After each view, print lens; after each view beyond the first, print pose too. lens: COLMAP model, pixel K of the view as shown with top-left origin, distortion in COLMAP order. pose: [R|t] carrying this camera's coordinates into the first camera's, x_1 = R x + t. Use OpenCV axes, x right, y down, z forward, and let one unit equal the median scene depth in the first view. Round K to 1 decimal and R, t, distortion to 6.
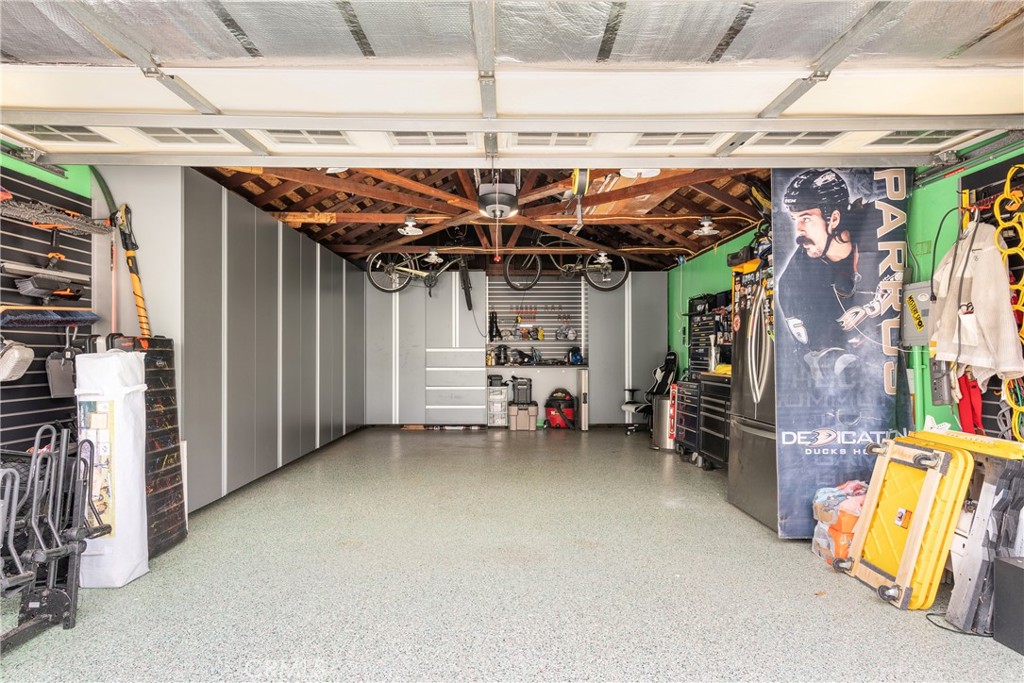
lens RADIAL K [[558.6, 0, 511.3], [0, 558.6, 347.9], [0, 0, 1]] dist [-0.000892, 0.000475]
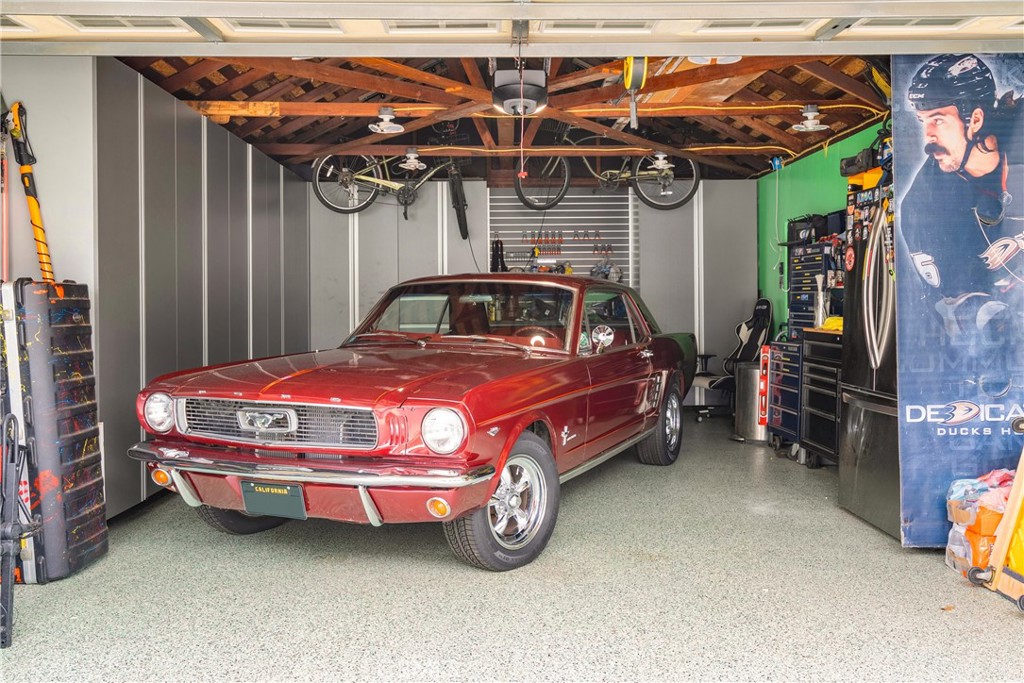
lens RADIAL K [[920.2, 0, 508.6], [0, 920.2, 294.3], [0, 0, 1]] dist [0.011263, -0.005794]
pose [[0.999984, -0.004219, 0.003679, -0.050249], [0.004217, 0.999991, 0.000553, -0.001519], [-0.003682, -0.000537, 0.999993, -0.228231]]
